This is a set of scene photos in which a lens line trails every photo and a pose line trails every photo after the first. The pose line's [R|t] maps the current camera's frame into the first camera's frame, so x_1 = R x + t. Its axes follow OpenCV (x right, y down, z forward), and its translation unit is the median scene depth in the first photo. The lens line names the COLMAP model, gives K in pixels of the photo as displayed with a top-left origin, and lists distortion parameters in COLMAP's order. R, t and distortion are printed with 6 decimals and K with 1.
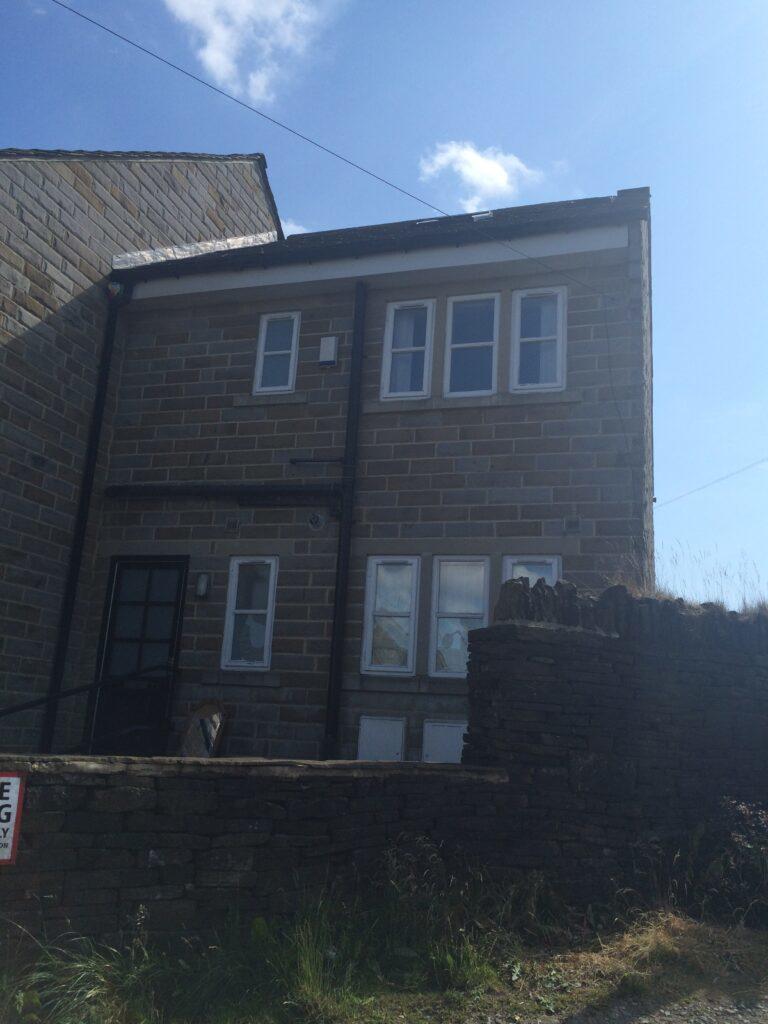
lens RADIAL K [[877.3, 0, 384.0], [0, 877.3, 512.0], [0, 0, 1]] dist [0.117607, -0.135083]
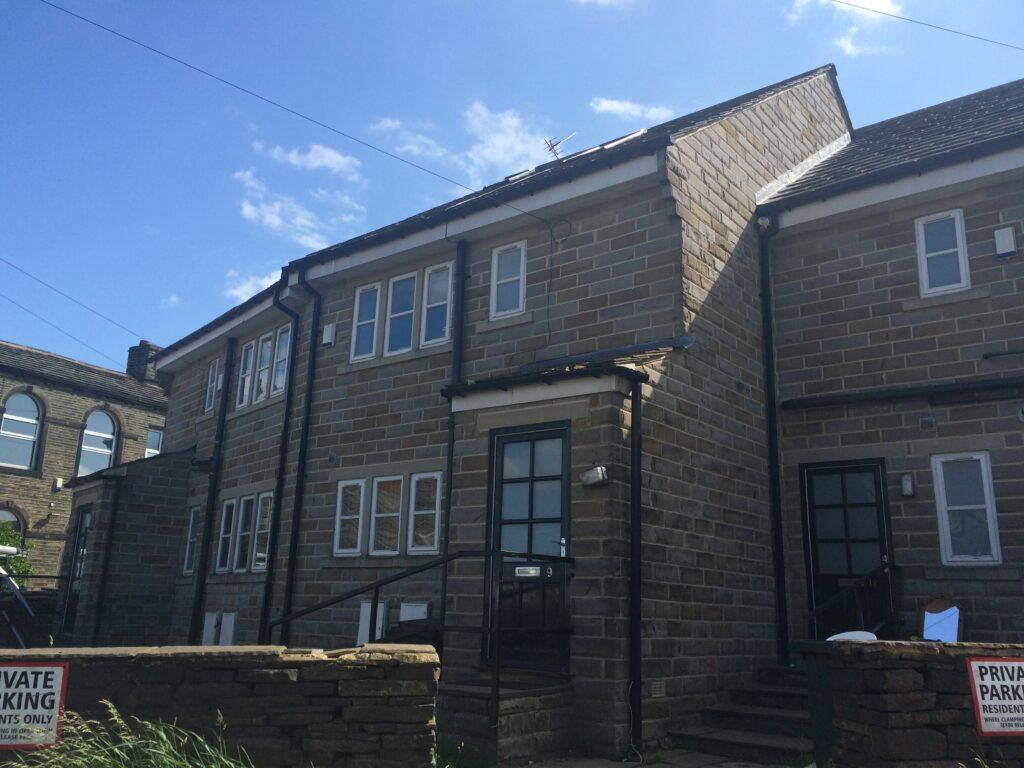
lens RADIAL K [[877.3, 0, 512.0], [0, 877.3, 384.0], [0, 0, 1]] dist [0.117607, -0.135083]
pose [[0.933995, -0.120913, -0.336204, -0.264535], [0.112042, 0.992650, -0.045736, -0.038860], [0.339263, 0.005048, 0.940678, -0.152477]]
